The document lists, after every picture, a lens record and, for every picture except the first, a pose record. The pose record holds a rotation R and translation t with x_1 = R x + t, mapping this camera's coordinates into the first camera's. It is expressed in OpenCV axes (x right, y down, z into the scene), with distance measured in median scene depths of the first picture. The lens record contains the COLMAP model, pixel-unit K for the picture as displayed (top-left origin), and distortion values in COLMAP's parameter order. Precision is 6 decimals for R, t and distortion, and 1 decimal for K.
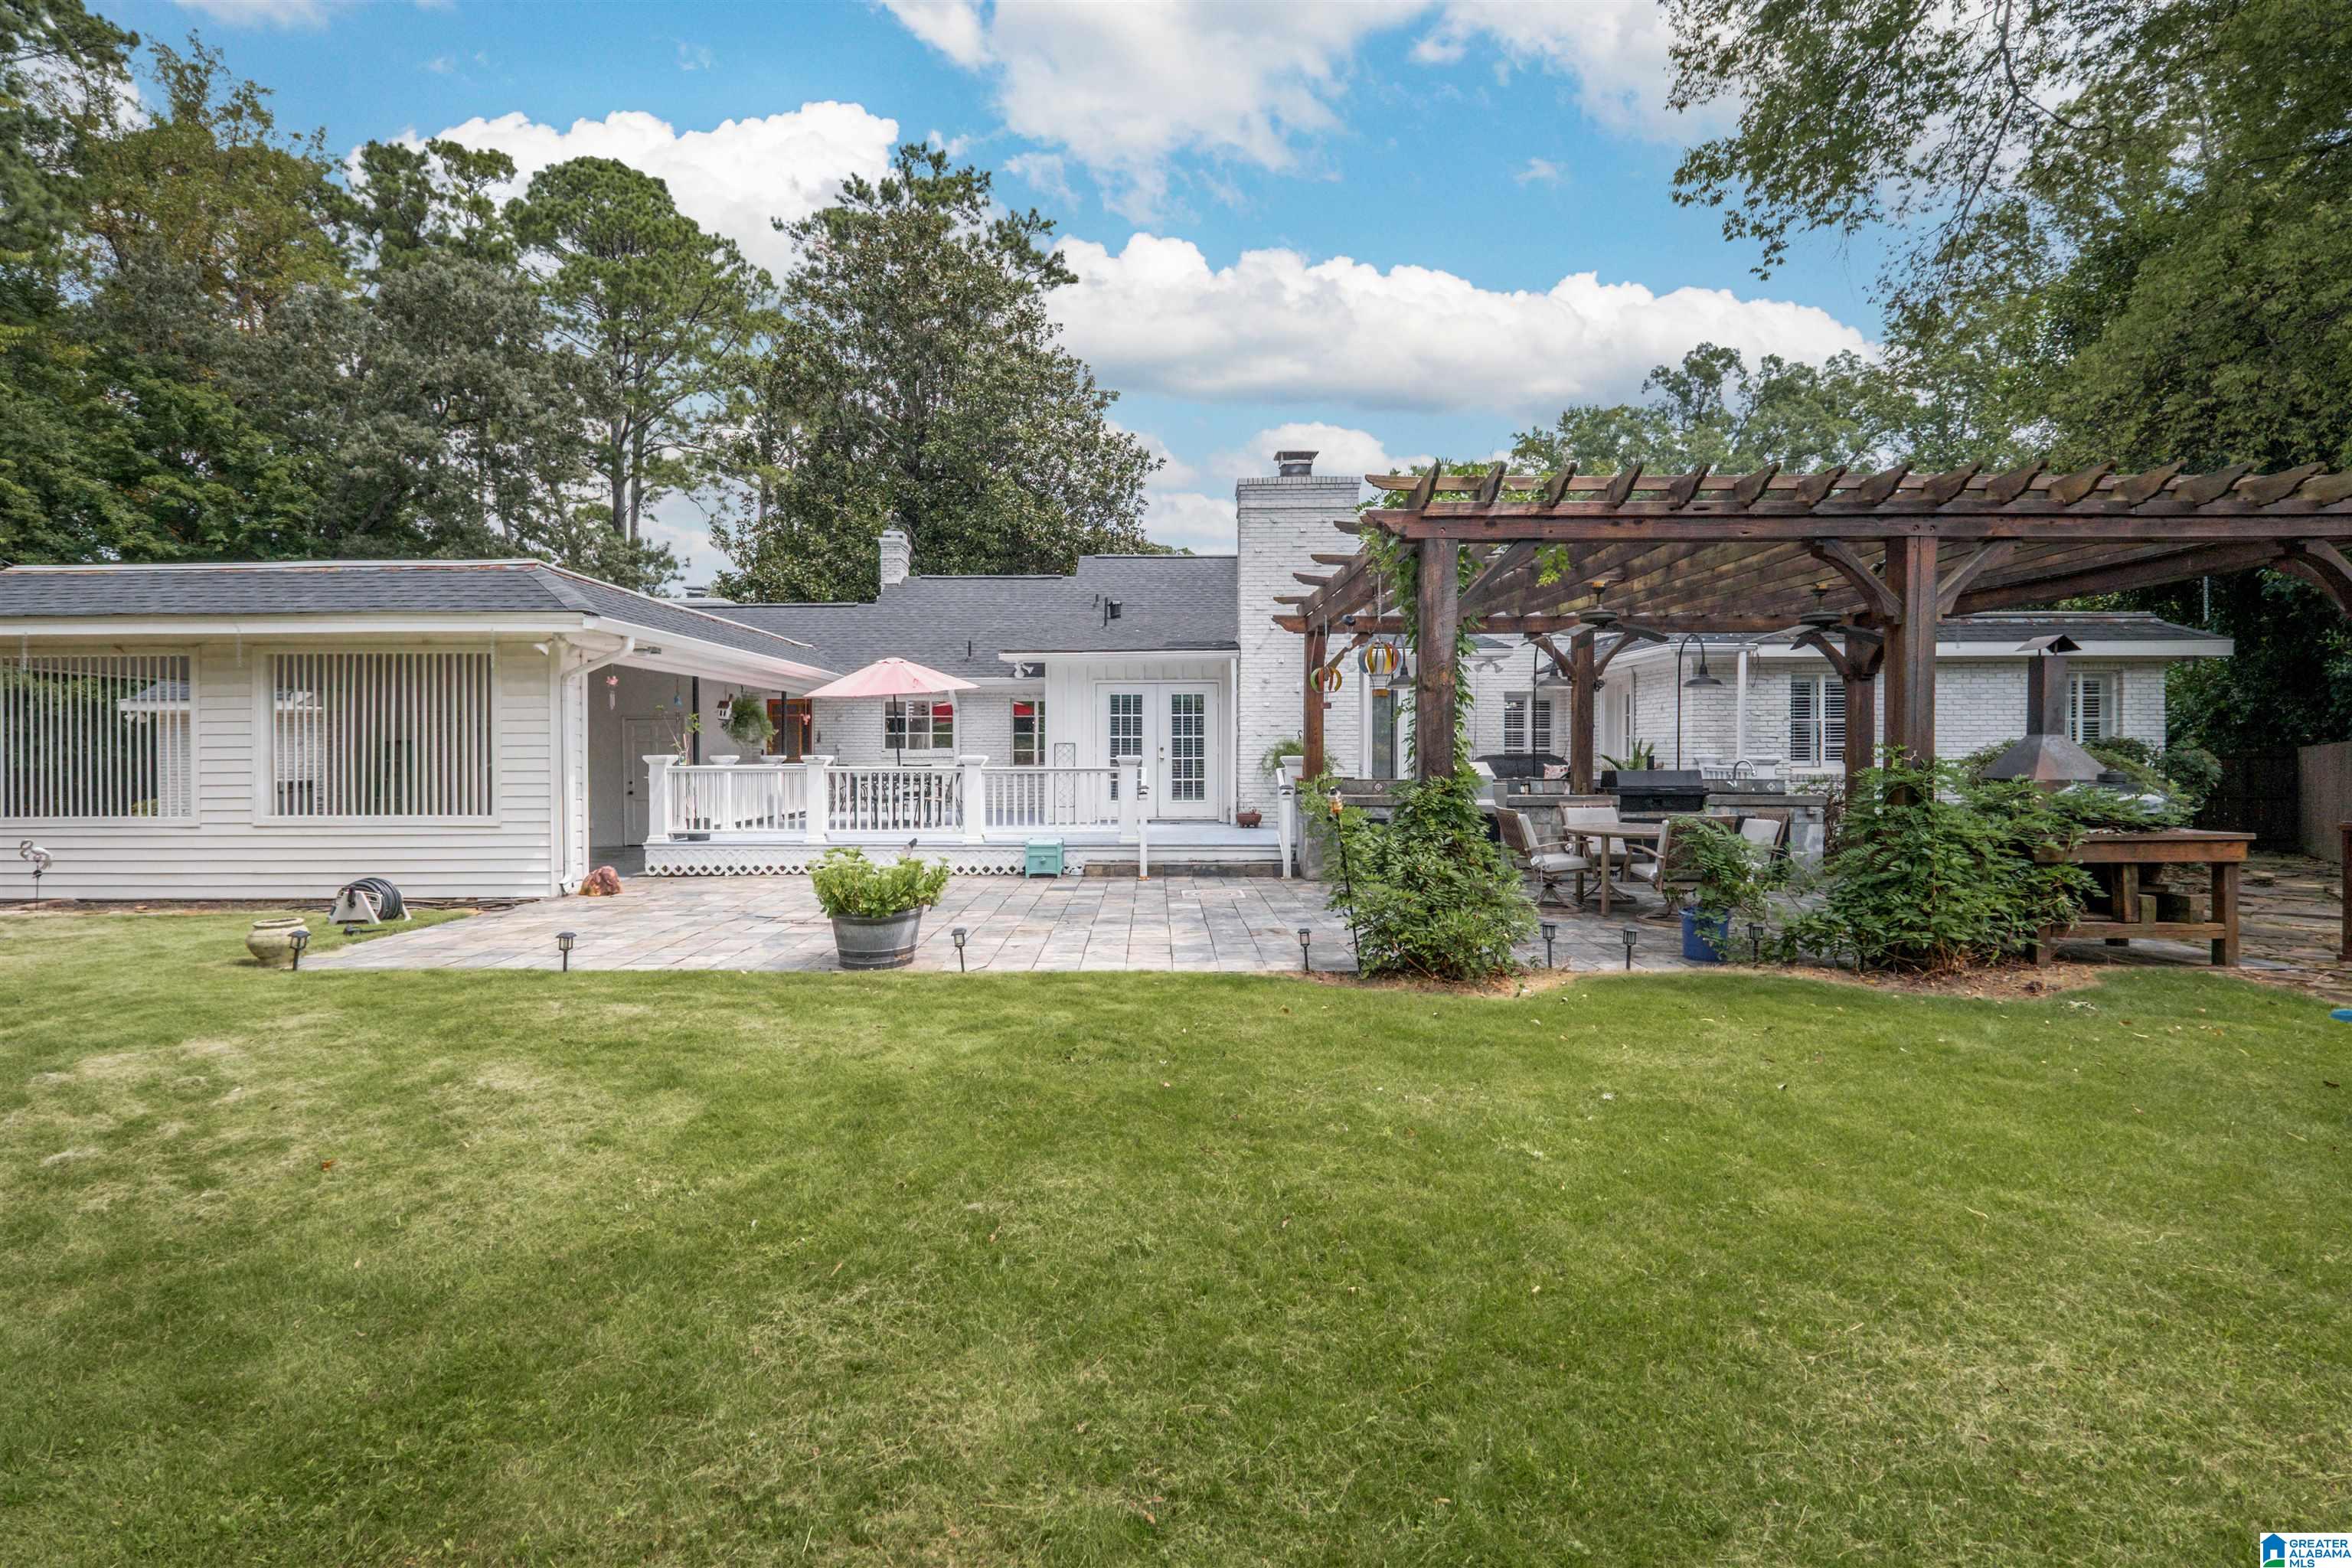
lens RADIAL K [[1030.5, 0, 1176.0], [0, 1030.5, 784.0], [0, 0, 1]] dist [-0.001225, -0.000069]
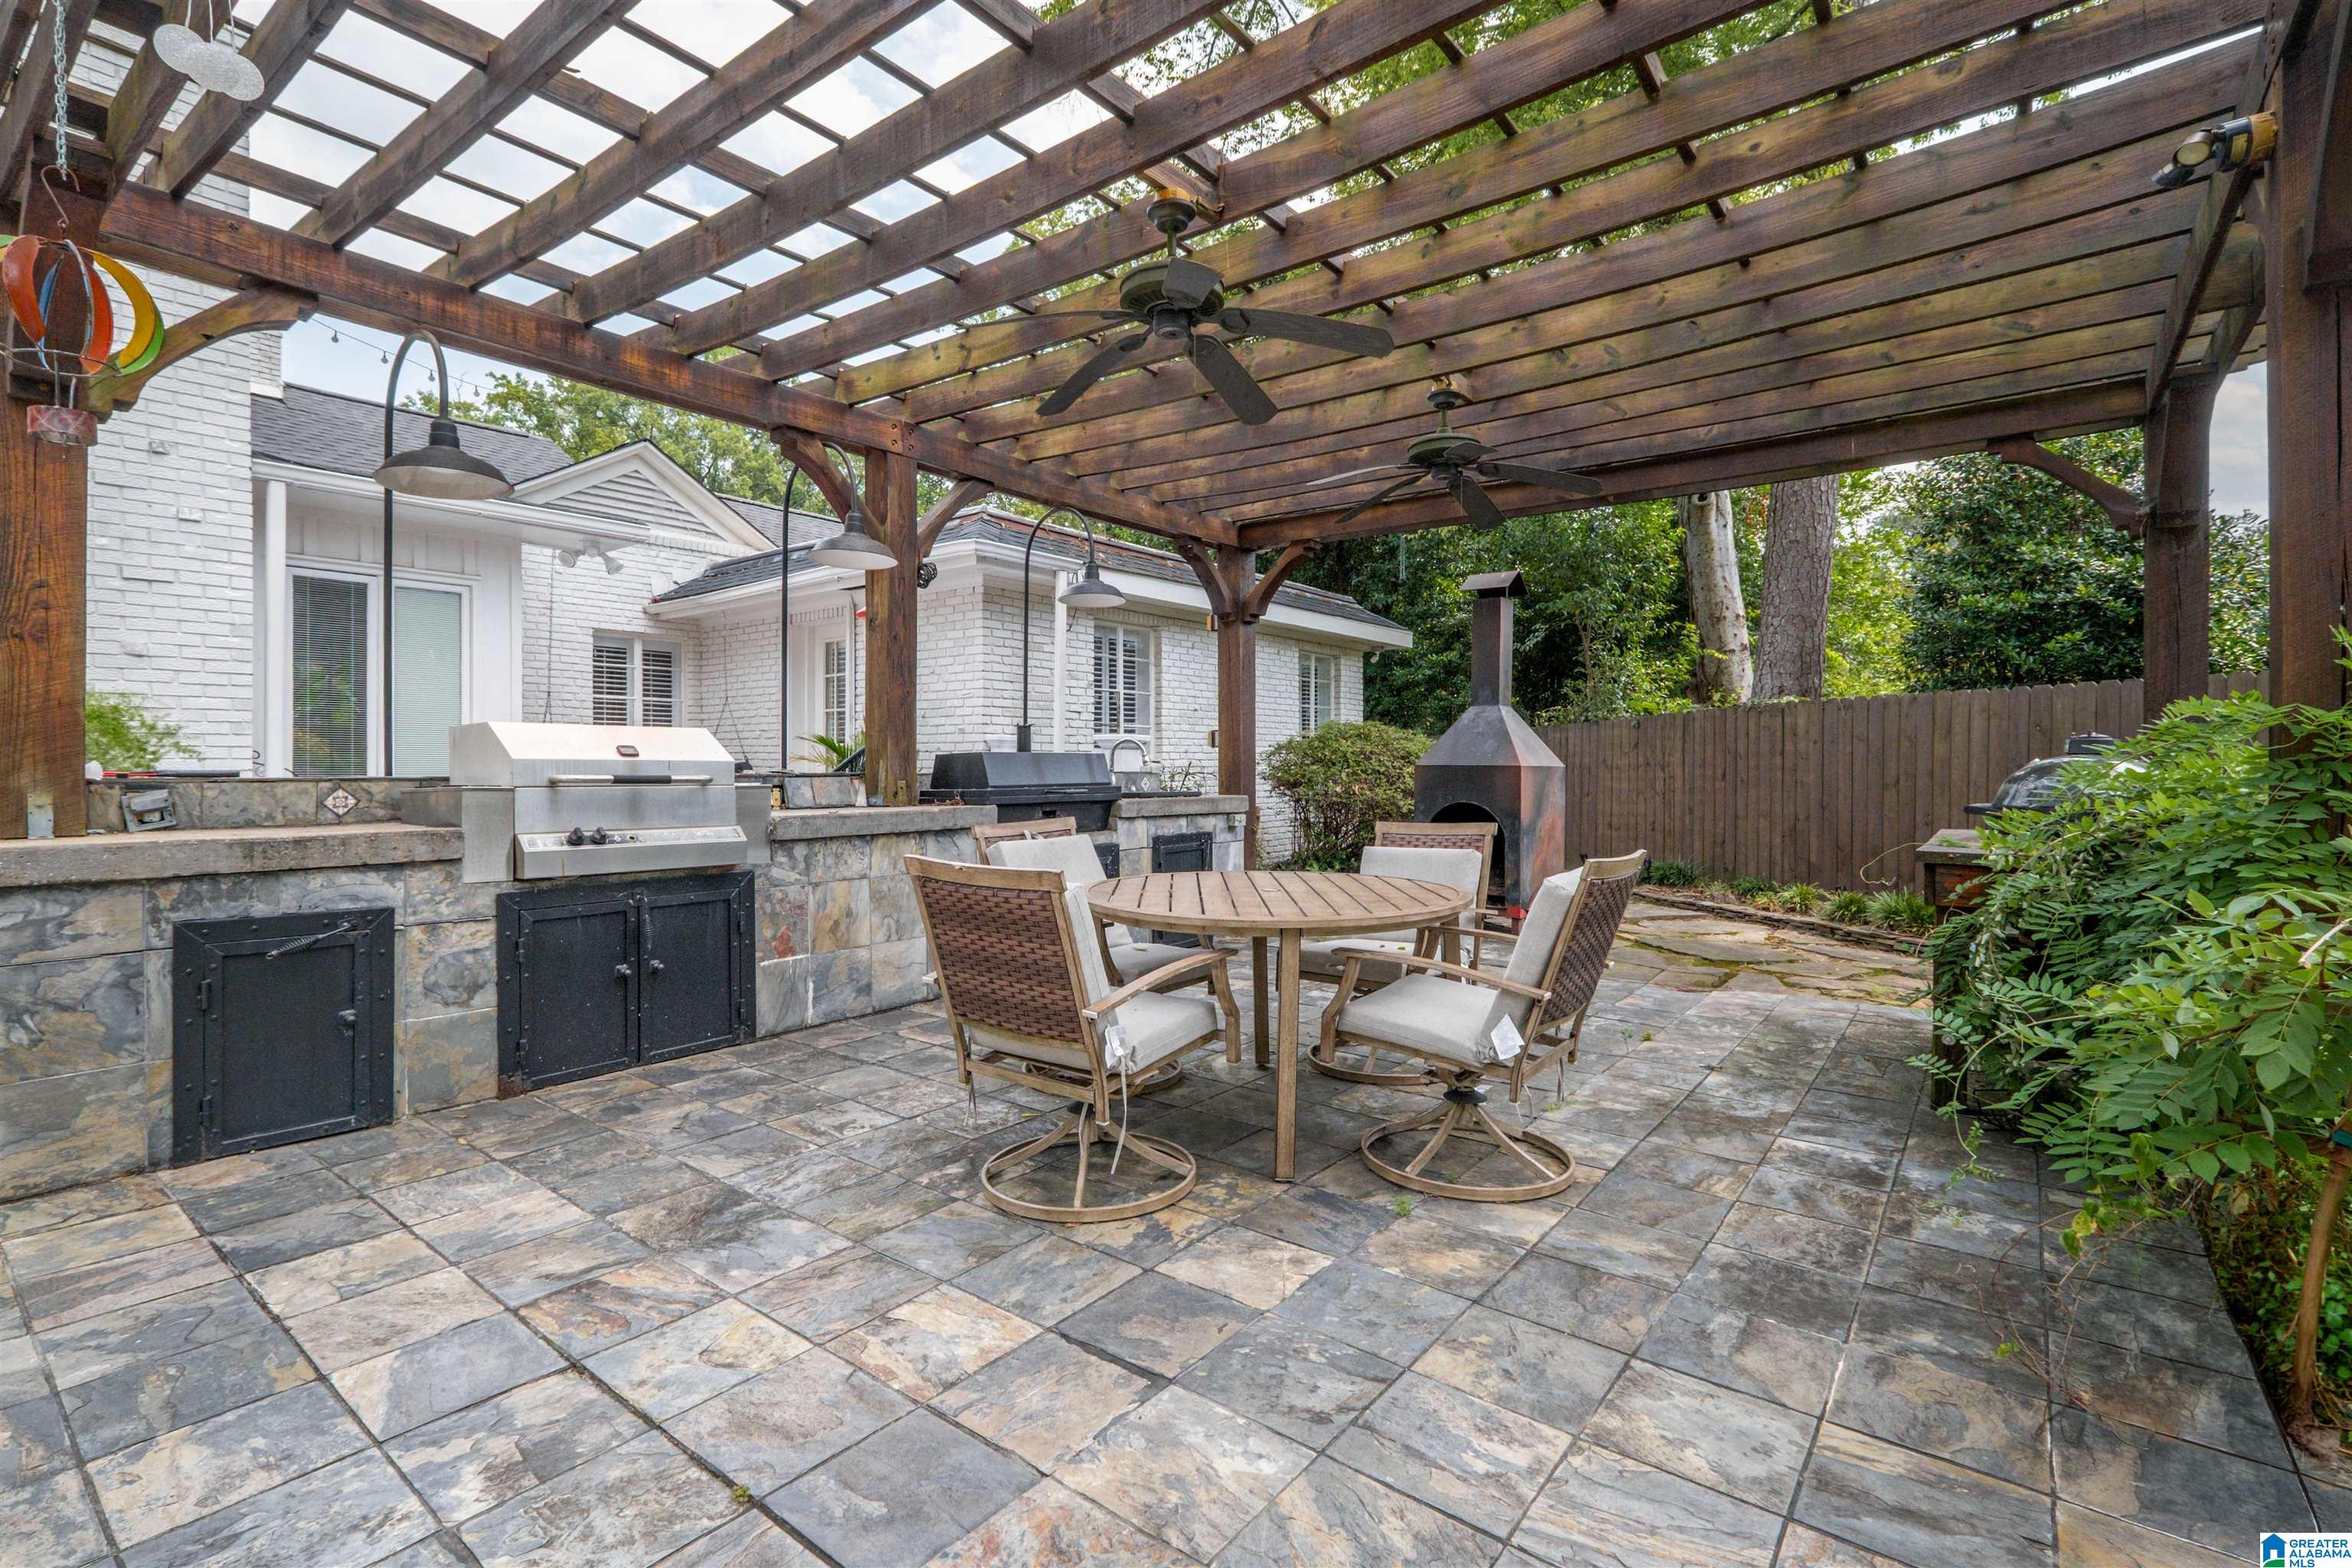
lens RADIAL K [[1030.5, 0, 1176.0], [0, 1030.5, 784.0], [0, 0, 1]] dist [-0.001225, -0.000069]
pose [[0.615788, -0.013213, 0.787801, 0.092498], [0.019248, 0.999813, 0.001724, 0.001692], [-0.787676, 0.014101, 0.615928, 0.542495]]
